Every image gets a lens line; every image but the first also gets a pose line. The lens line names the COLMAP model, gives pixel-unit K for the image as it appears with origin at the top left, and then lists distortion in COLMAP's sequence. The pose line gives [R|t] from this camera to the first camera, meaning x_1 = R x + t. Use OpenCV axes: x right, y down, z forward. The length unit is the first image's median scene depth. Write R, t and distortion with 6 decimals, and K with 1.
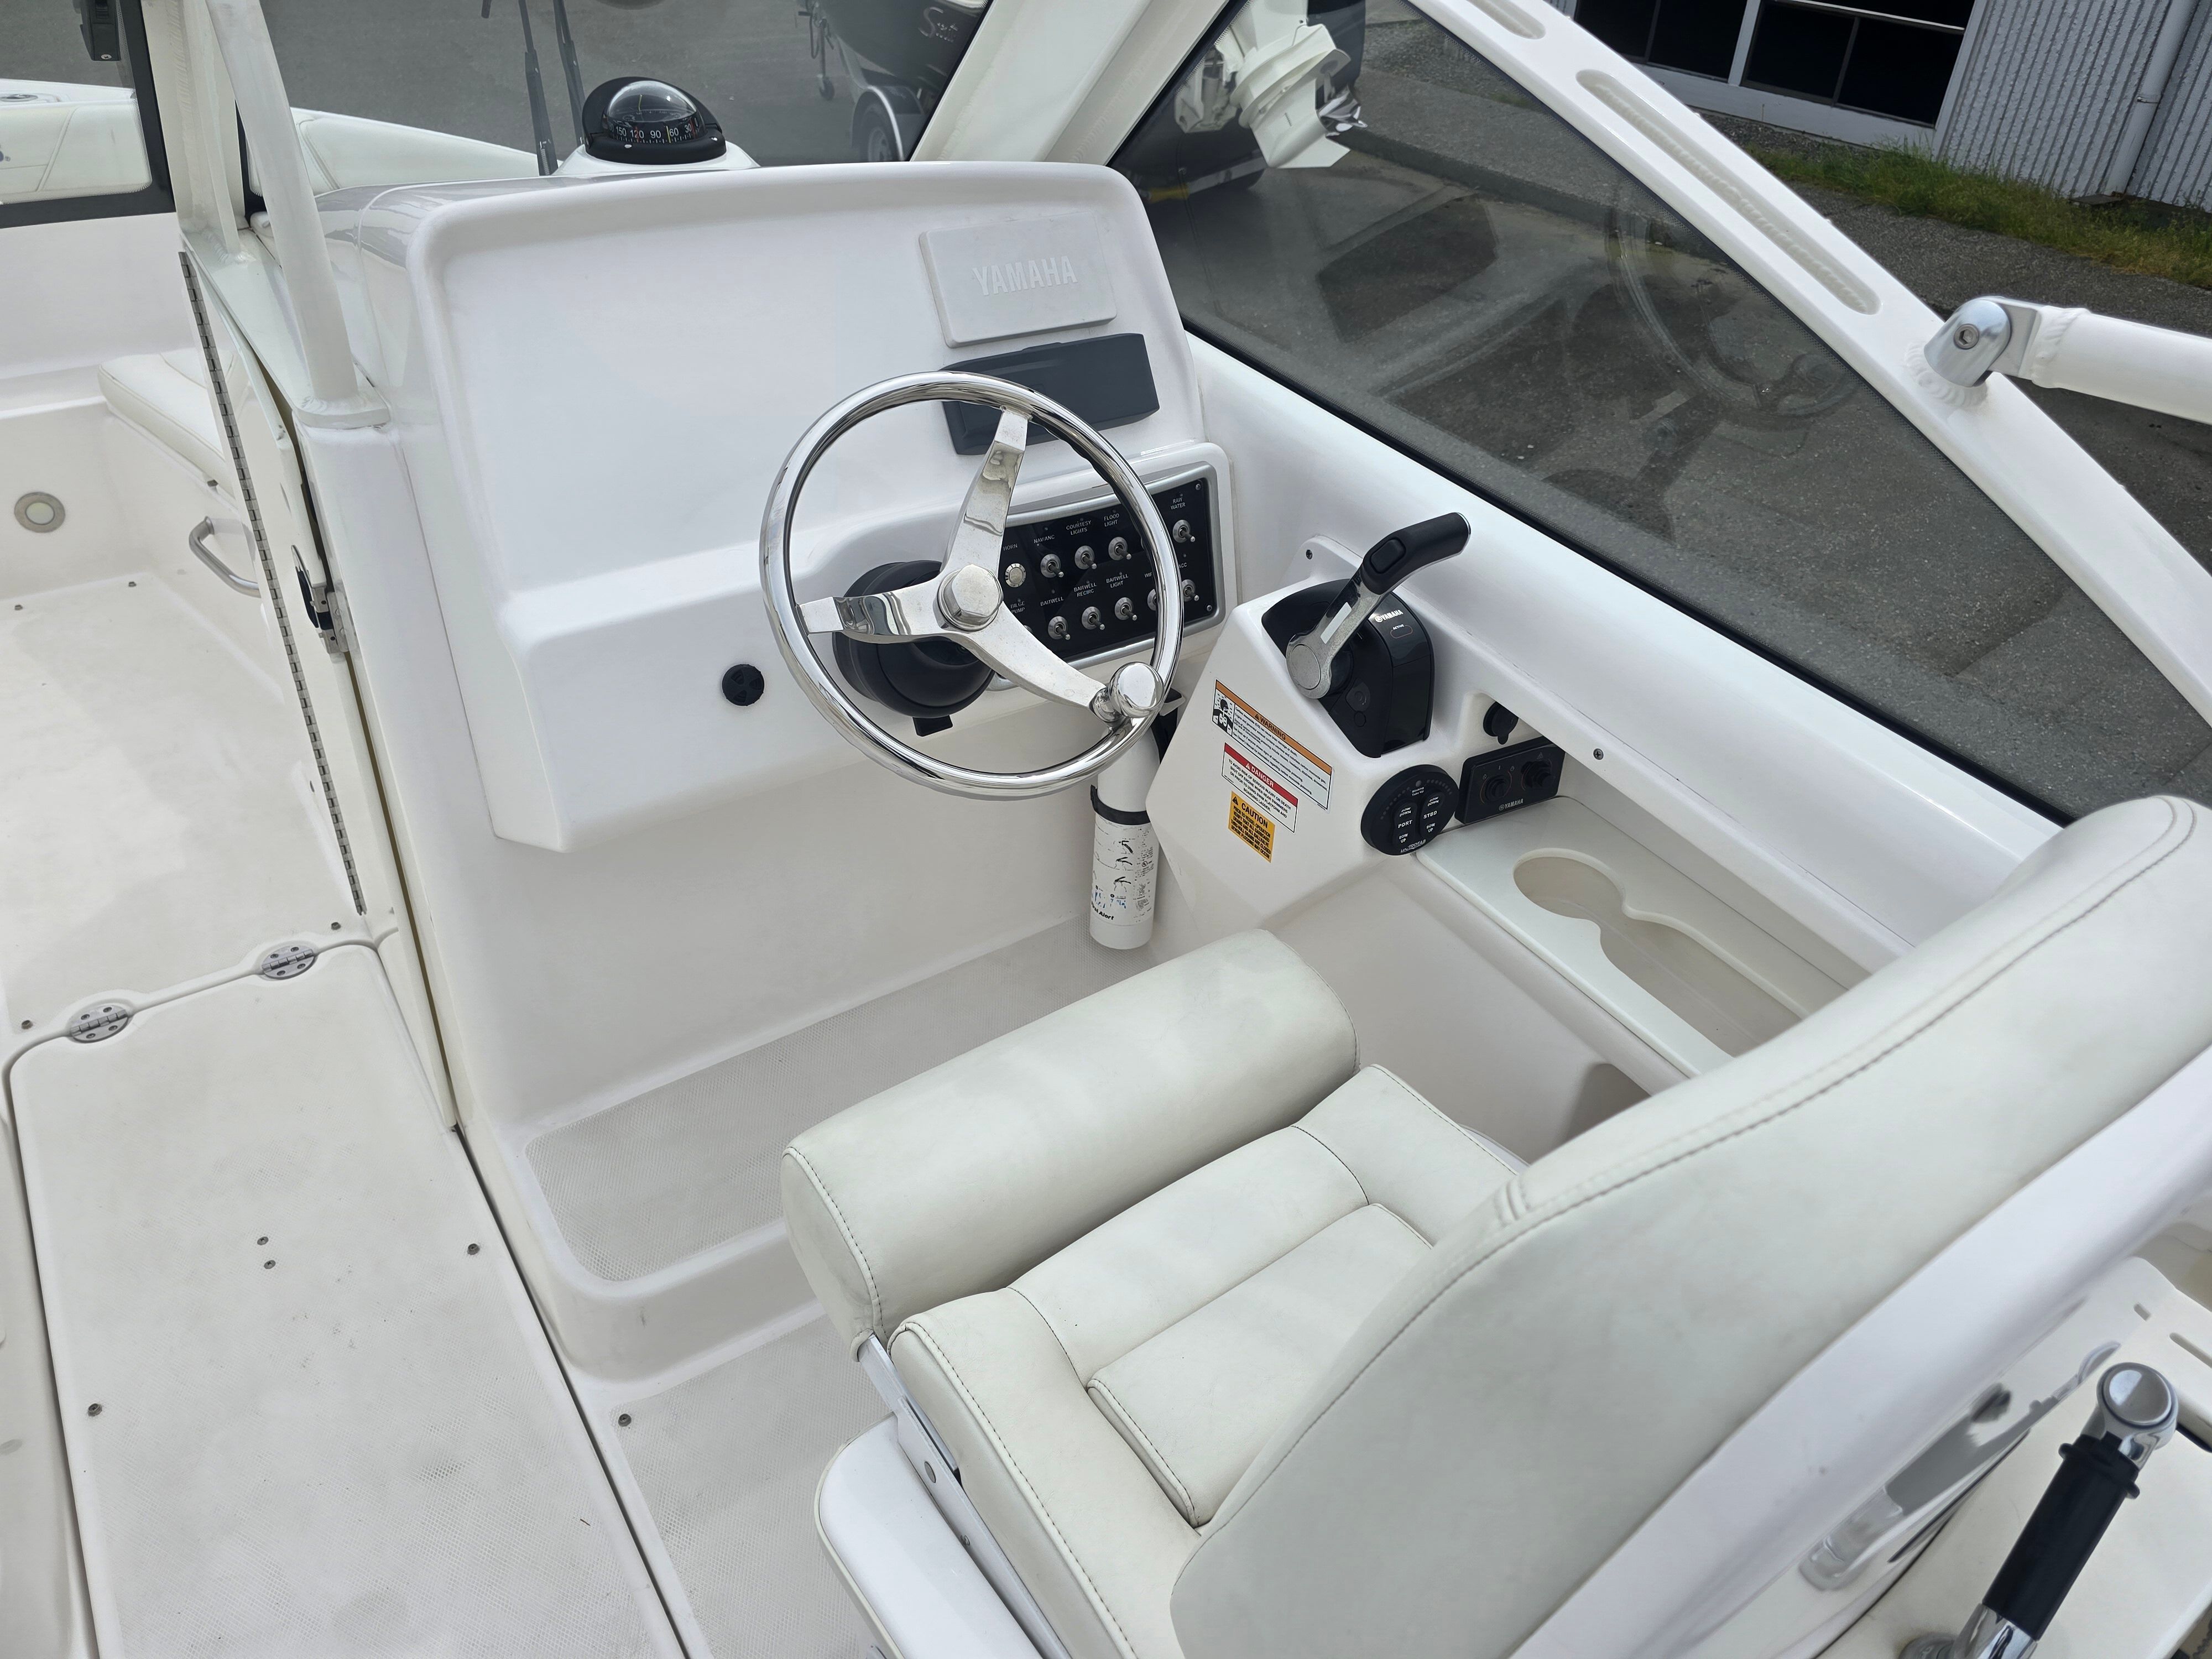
lens RADIAL K [[1539.3, 0, 1106.0], [0, 1539.3, 829.5], [0, 0, 1]] dist [0.034817, -0.055812]
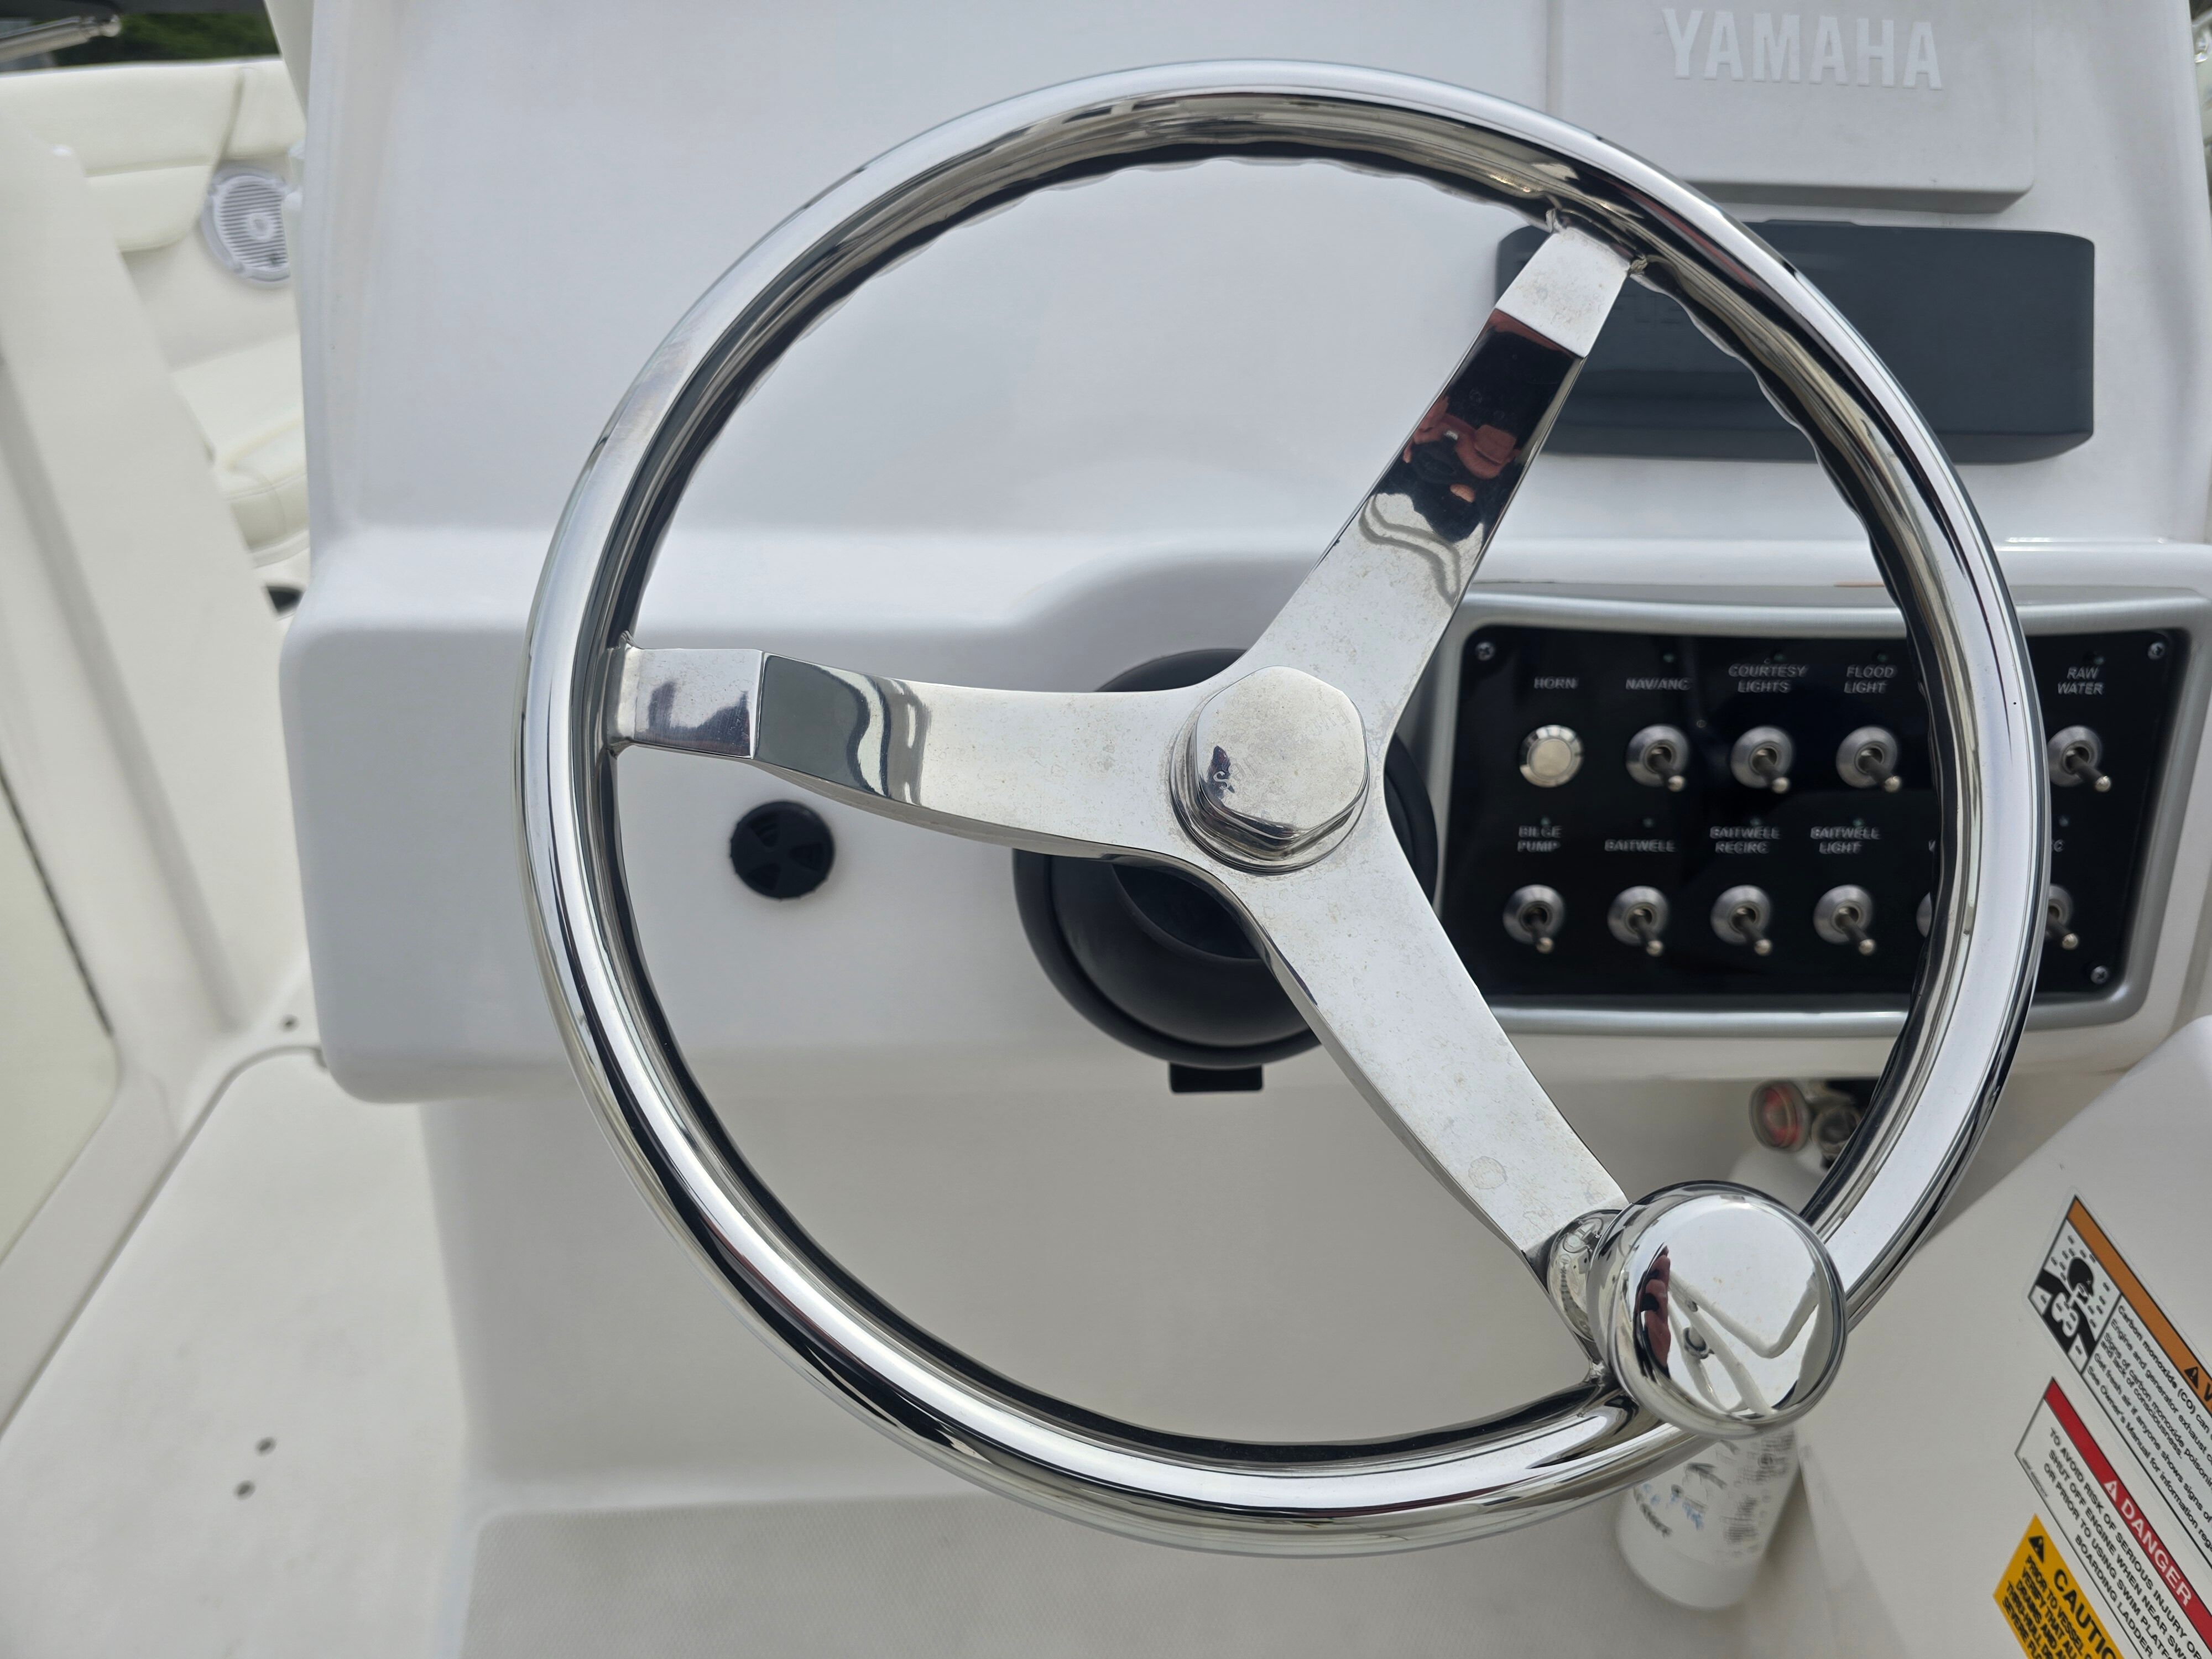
lens RADIAL K [[1539.3, 0, 1106.0], [0, 1539.3, 829.5], [0, 0, 1]] dist [0.034817, -0.055812]
pose [[0.856305, 0.245664, -0.454302, 0.024199], [-0.291436, 0.956043, -0.032342, -0.100646], [0.426387, 0.160095, 0.890261, 0.597046]]
